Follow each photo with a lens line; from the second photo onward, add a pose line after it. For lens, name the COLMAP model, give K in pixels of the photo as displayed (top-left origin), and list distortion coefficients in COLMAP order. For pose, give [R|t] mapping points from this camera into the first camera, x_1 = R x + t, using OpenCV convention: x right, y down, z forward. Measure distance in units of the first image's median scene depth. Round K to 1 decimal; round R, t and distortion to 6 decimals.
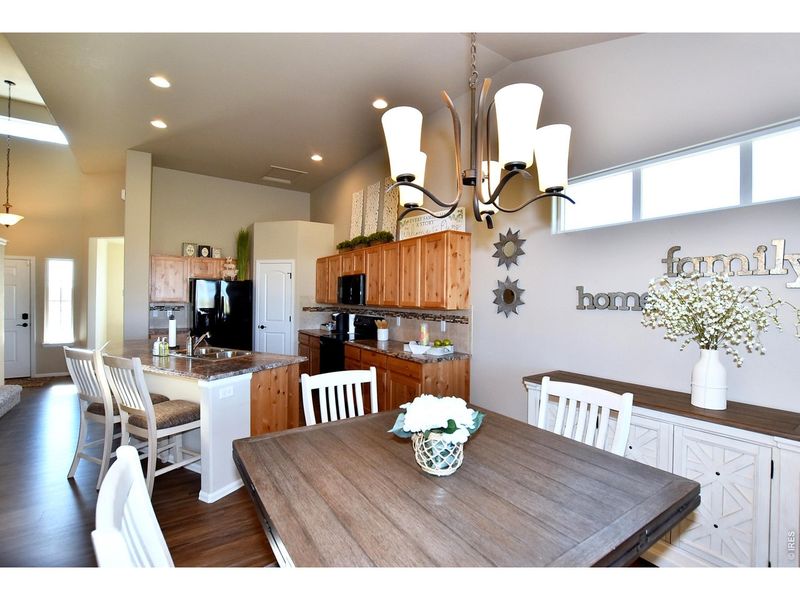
lens RADIAL K [[373.2, 0, 403.4], [0, 373.2, 299.5], [0, 0, 1]] dist [-0.035120, 0.006586]
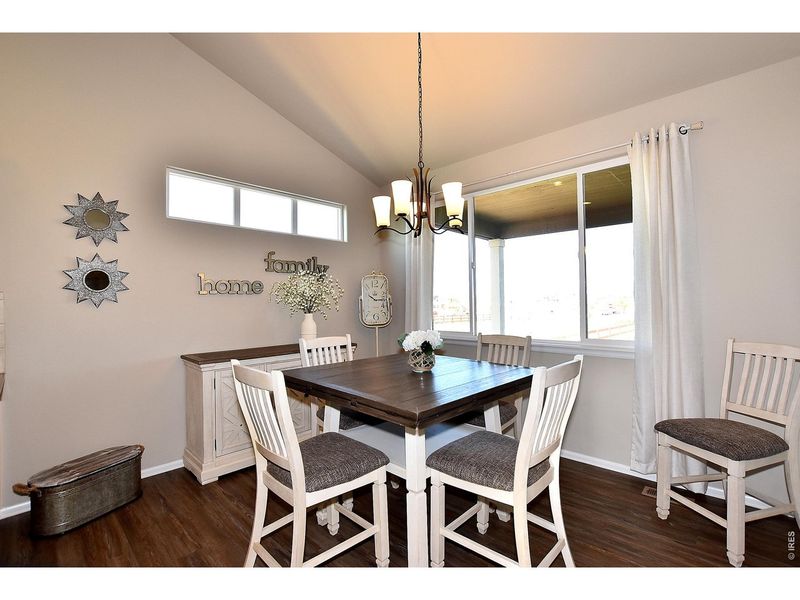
lens RADIAL K [[373.2, 0, 409.8], [0, 373.2, 292.8], [0, 0, 1]] dist [-0.035120, 0.006586]
pose [[-0.221385, 0.011732, 0.975116, -0.367863], [0.013450, 0.999869, -0.008976, 0.020055], [-0.975094, 0.011128, -0.221514, 0.323935]]
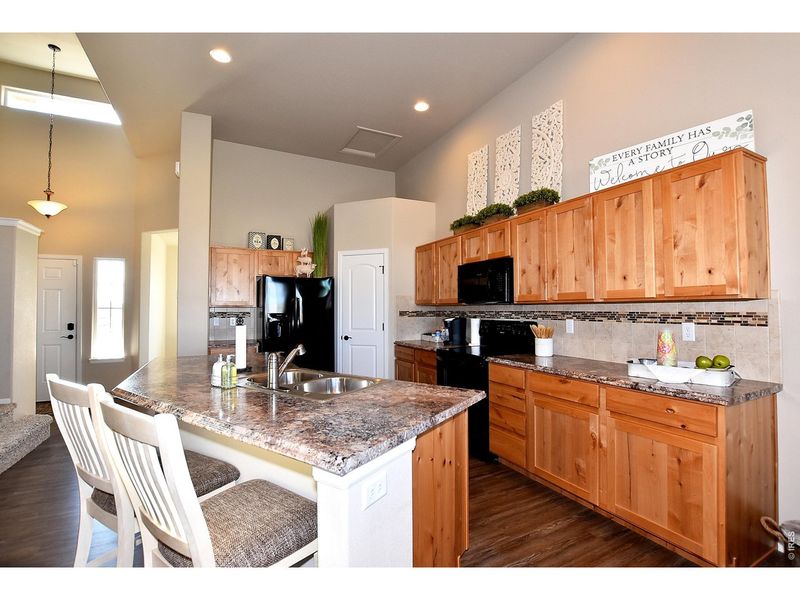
lens RADIAL K [[373.2, 0, 402.0], [0, 373.2, 299.2], [0, 0, 1]] dist [-0.035120, 0.006586]
pose [[0.991533, -0.019692, -0.128354, -0.190805], [0.015750, 0.999375, -0.031658, 0.023870], [0.128898, 0.029368, 0.991223, 0.284886]]
